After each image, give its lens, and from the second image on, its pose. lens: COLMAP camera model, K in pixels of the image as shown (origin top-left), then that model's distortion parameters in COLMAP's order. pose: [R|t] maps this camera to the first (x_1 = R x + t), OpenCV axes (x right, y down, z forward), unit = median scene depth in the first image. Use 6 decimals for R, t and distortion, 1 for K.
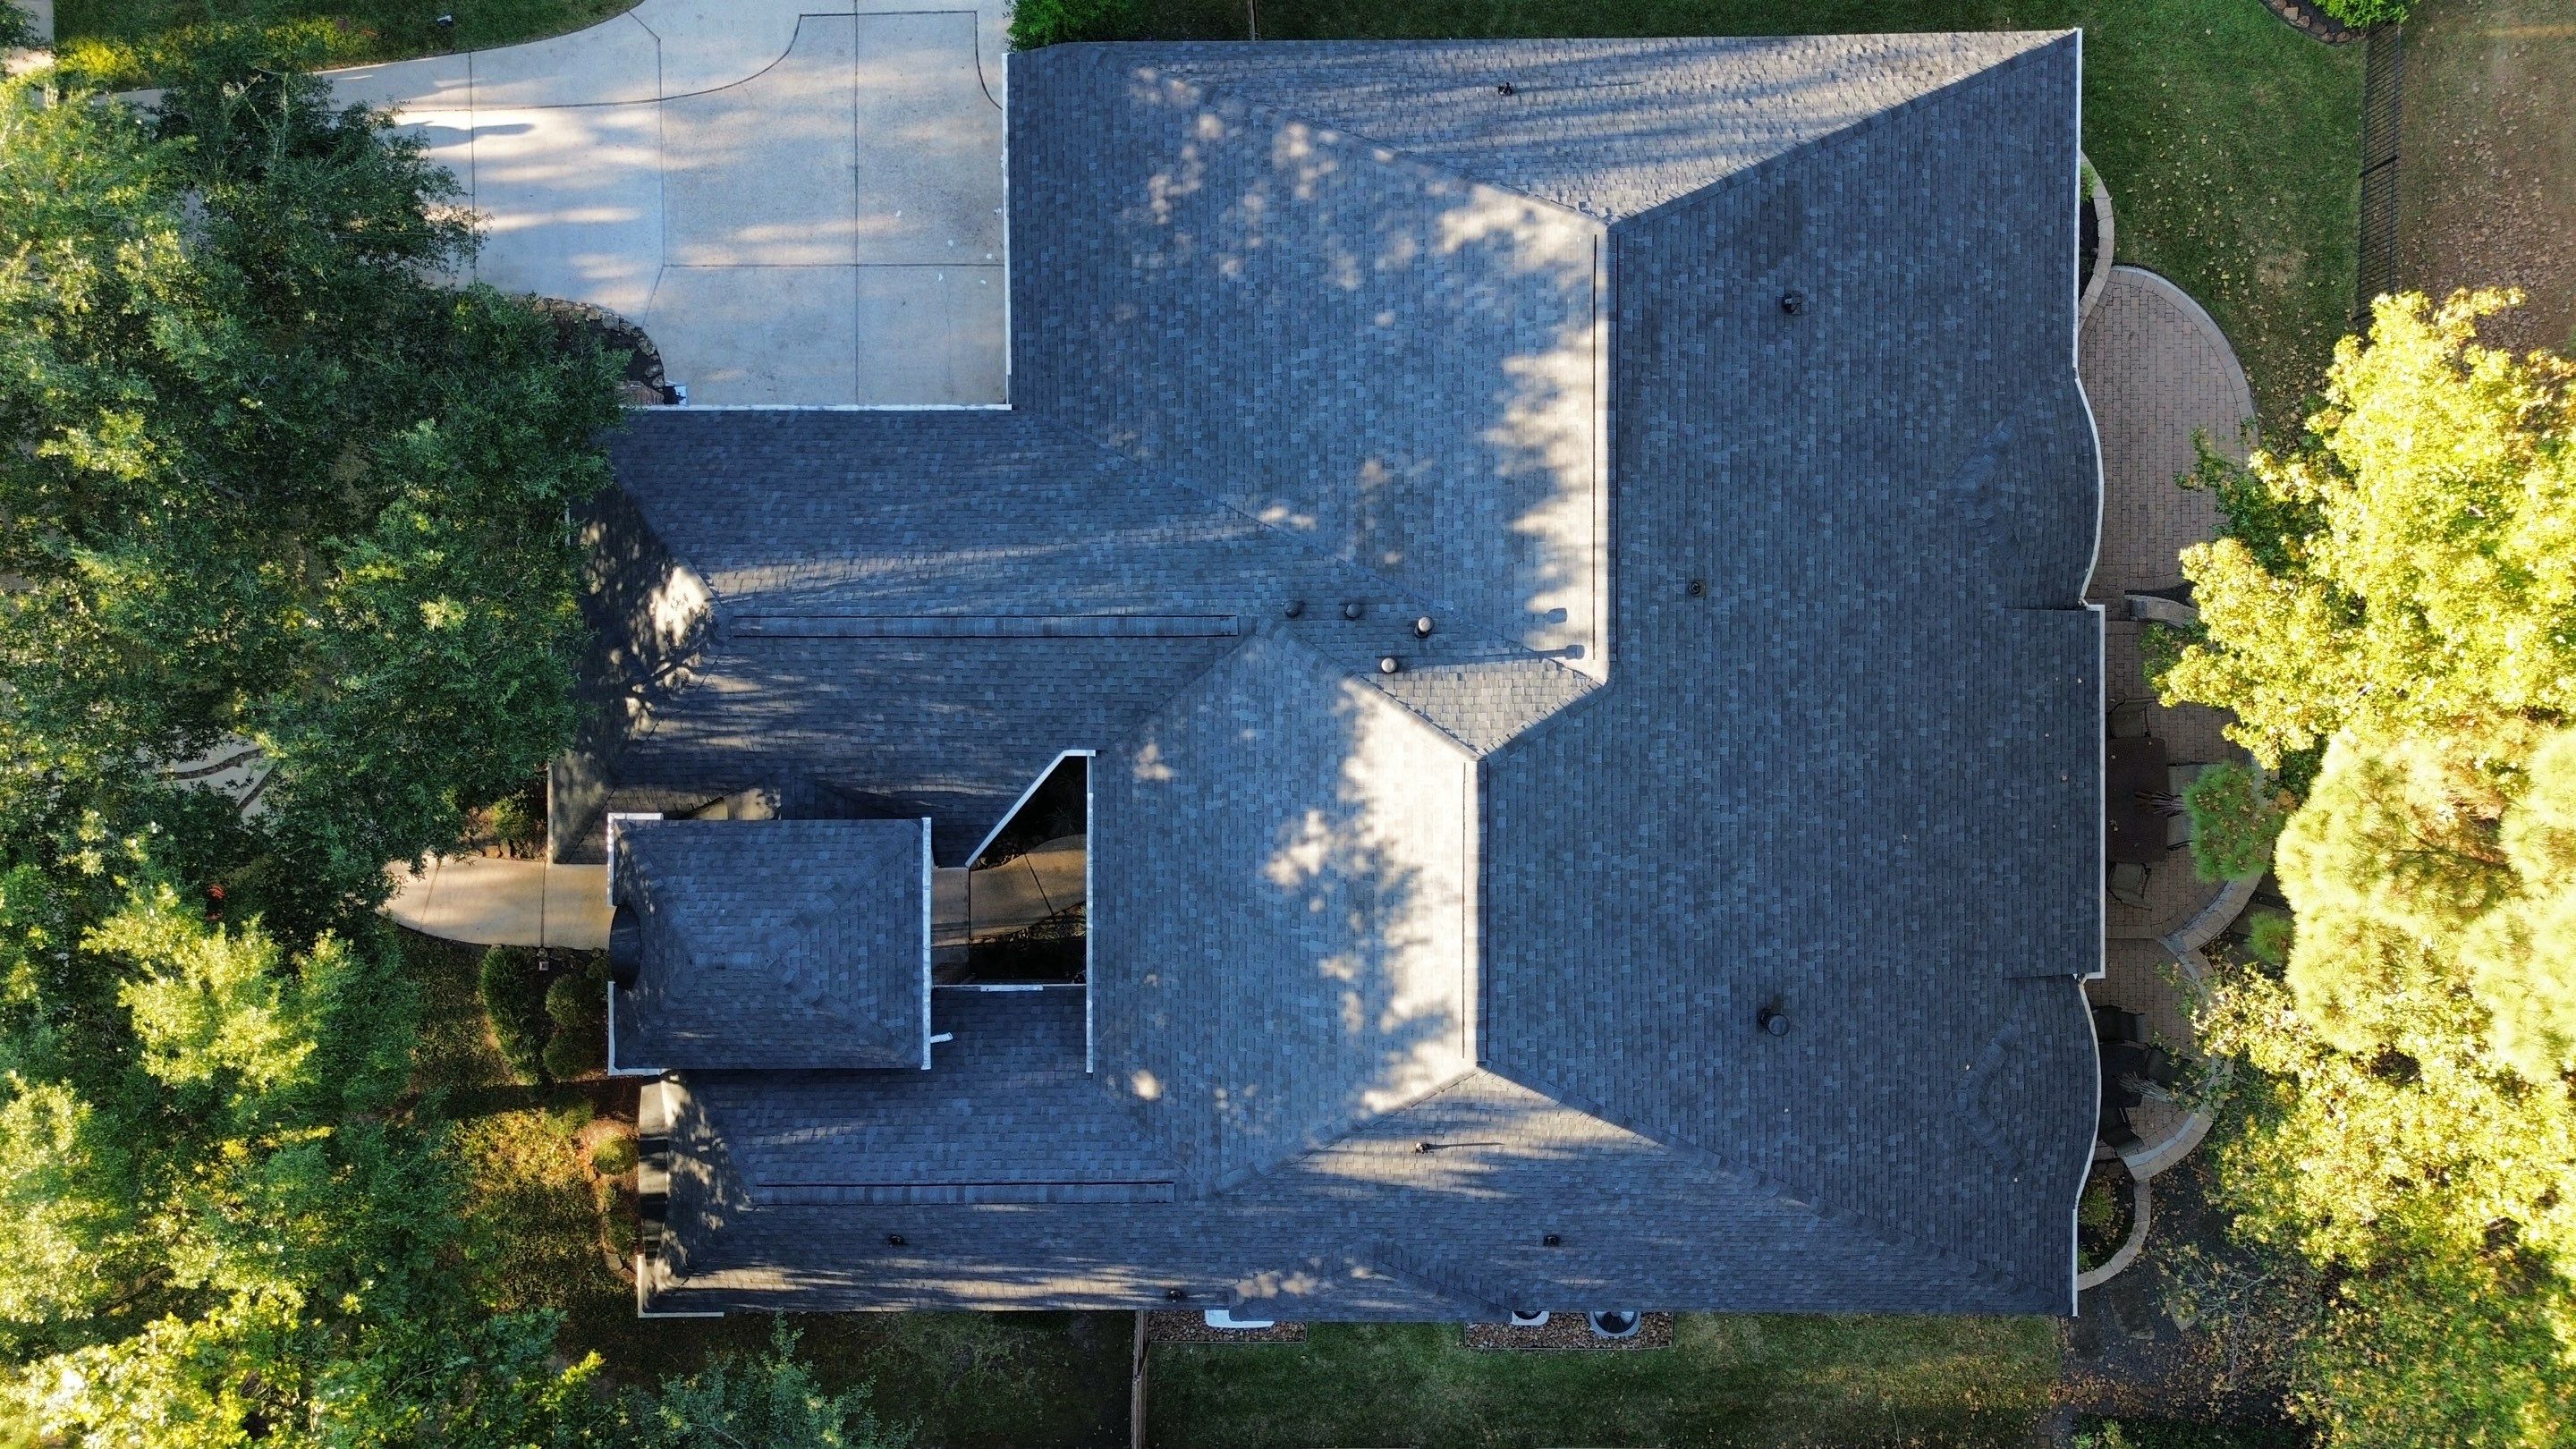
lens RADIAL K [[1838.5, 0, 1300.9], [0, 1838.5, 724.6], [0, 0, 1]] dist [0.175651, -0.458756]
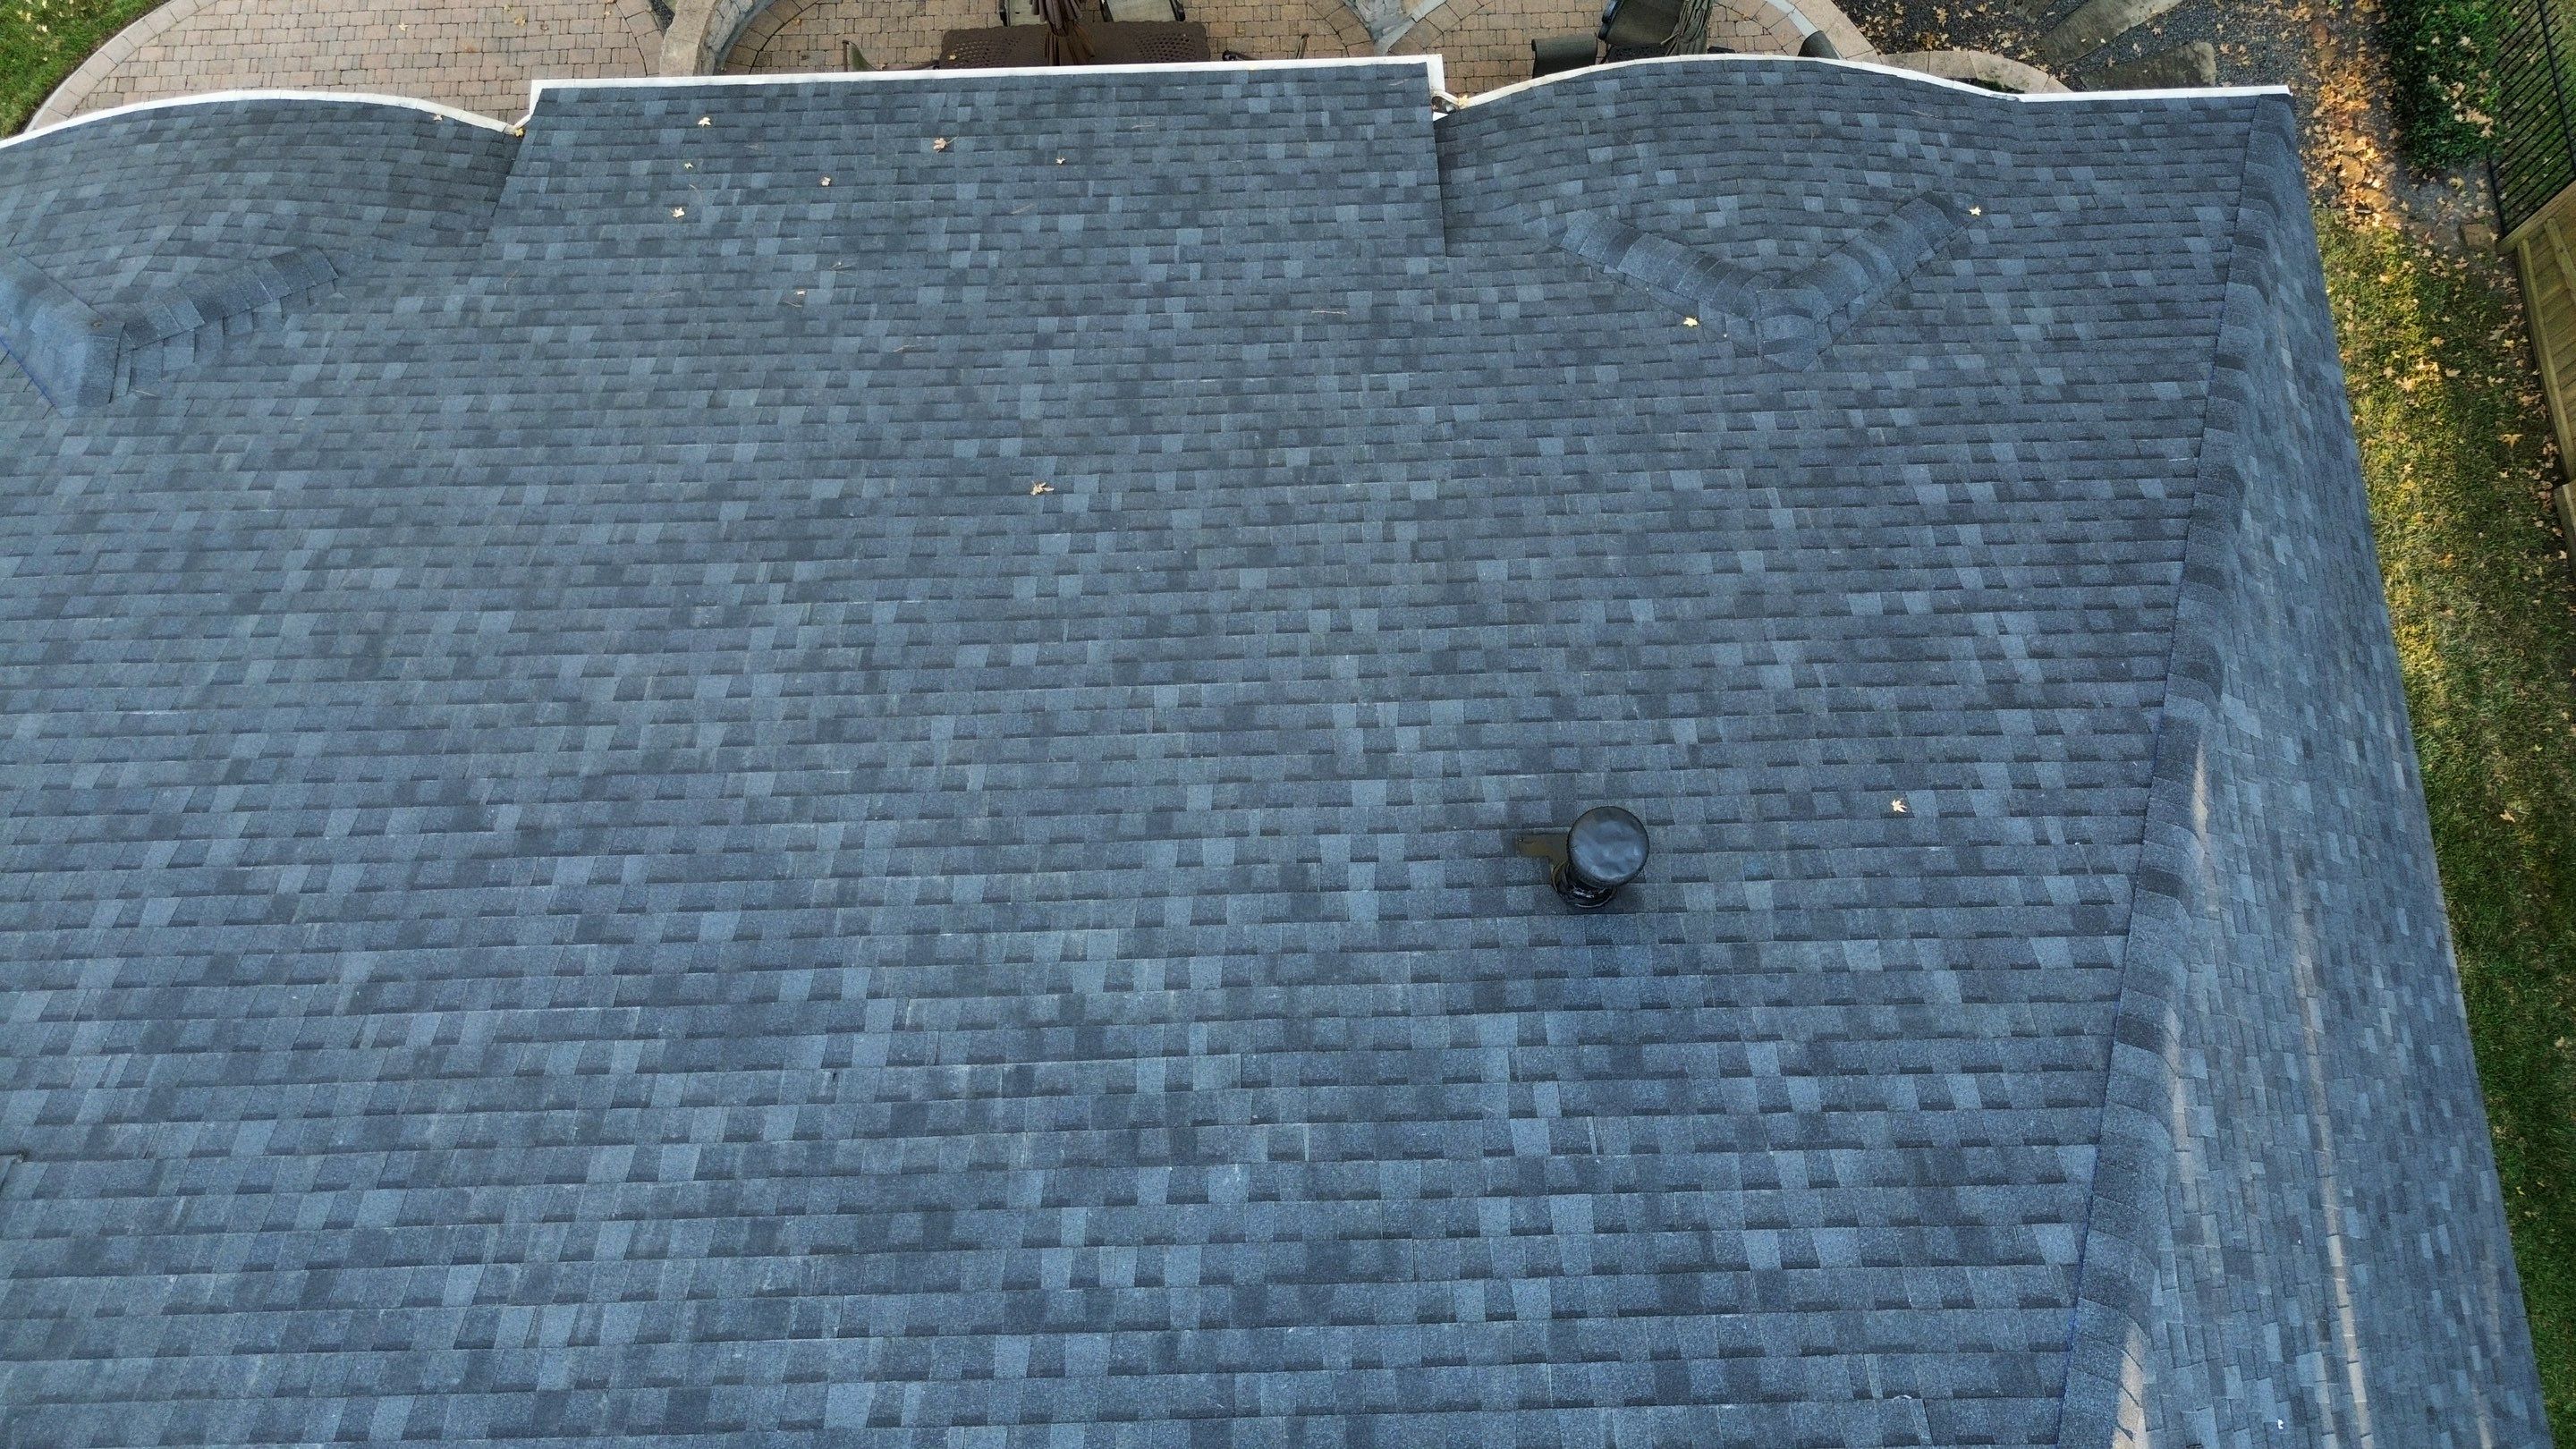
lens RADIAL K [[1825.7, 0, 1292.5], [0, 1825.7, 728.3], [0, 0, 1]] dist [0.081837, -0.084762]
pose [[-0.021964, -0.962040, 0.272025, 0.190922], [0.999352, -0.028885, -0.021465, 0.115211], [0.028508, 0.271377, 0.962051, 0.697996]]
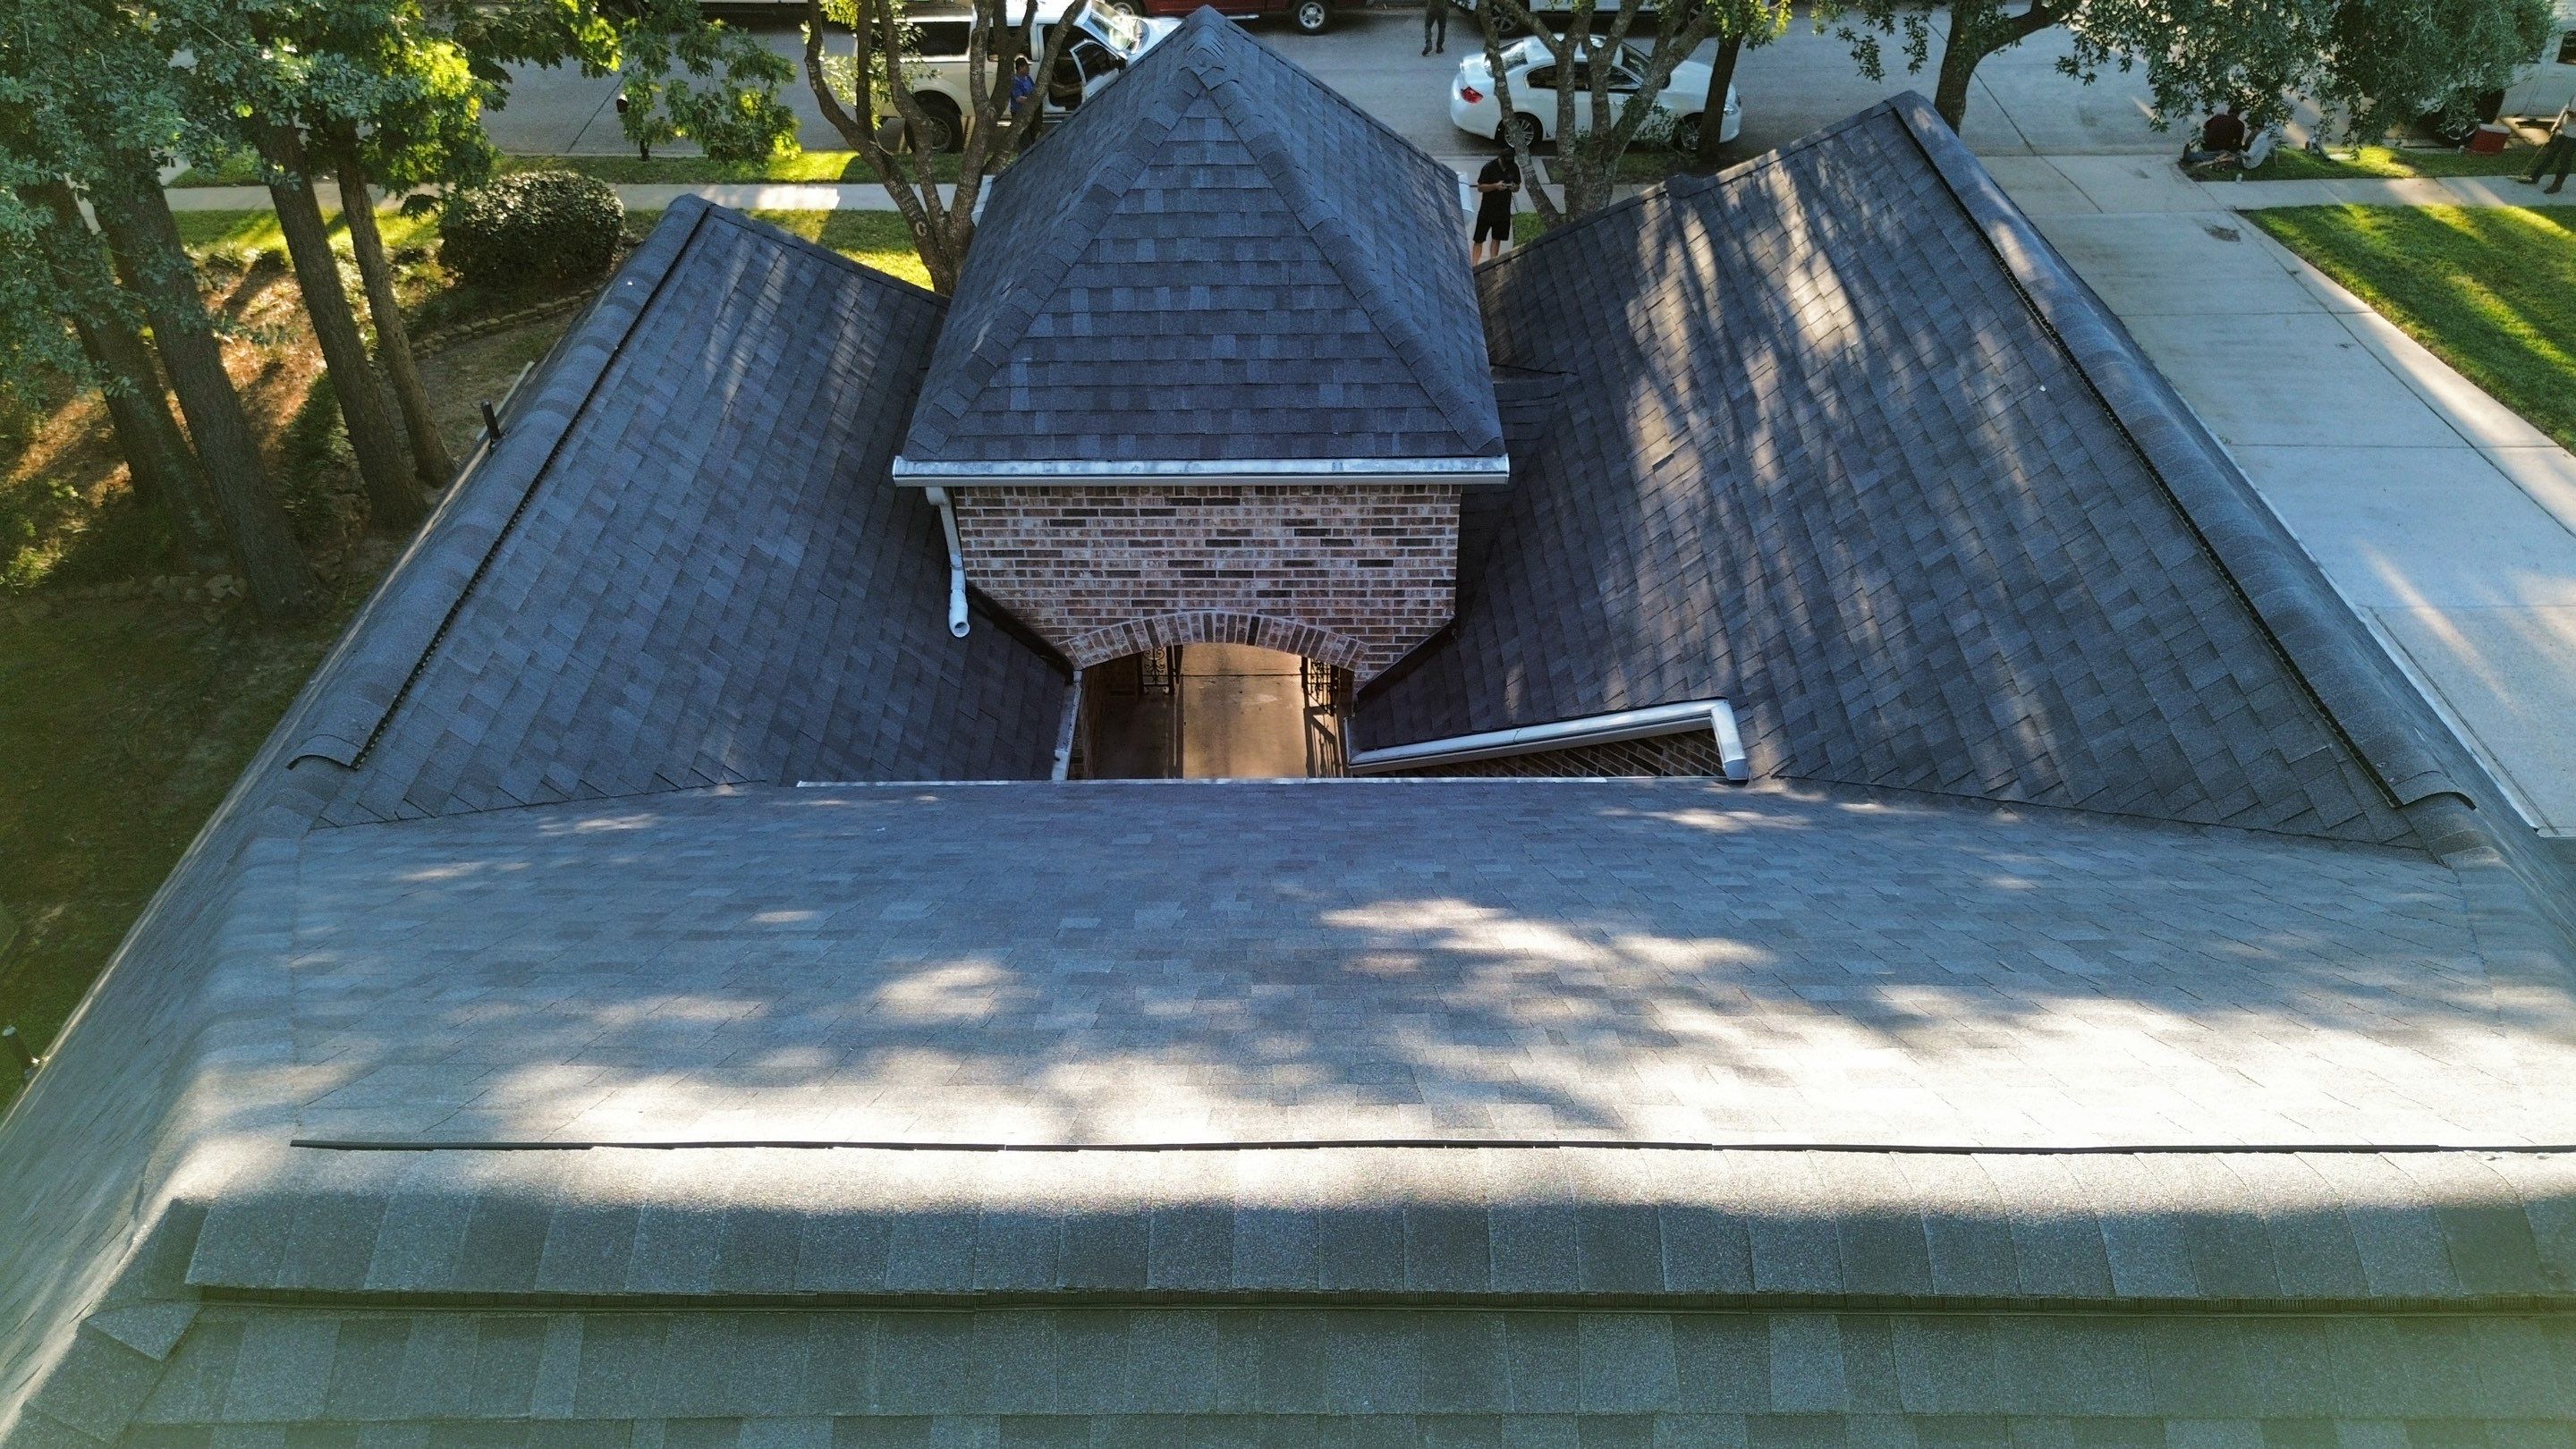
lens RADIAL K [[1825.7, 0, 1292.5], [0, 1825.7, 728.3], [0, 0, 1]] dist [0.081837, -0.084762]
pose [[-0.002209, 0.624488, -0.781031, 0.151495], [-0.999974, -0.006782, -0.002595, 0.099880], [-0.006918, 0.781005, 0.624486, 0.803942]]
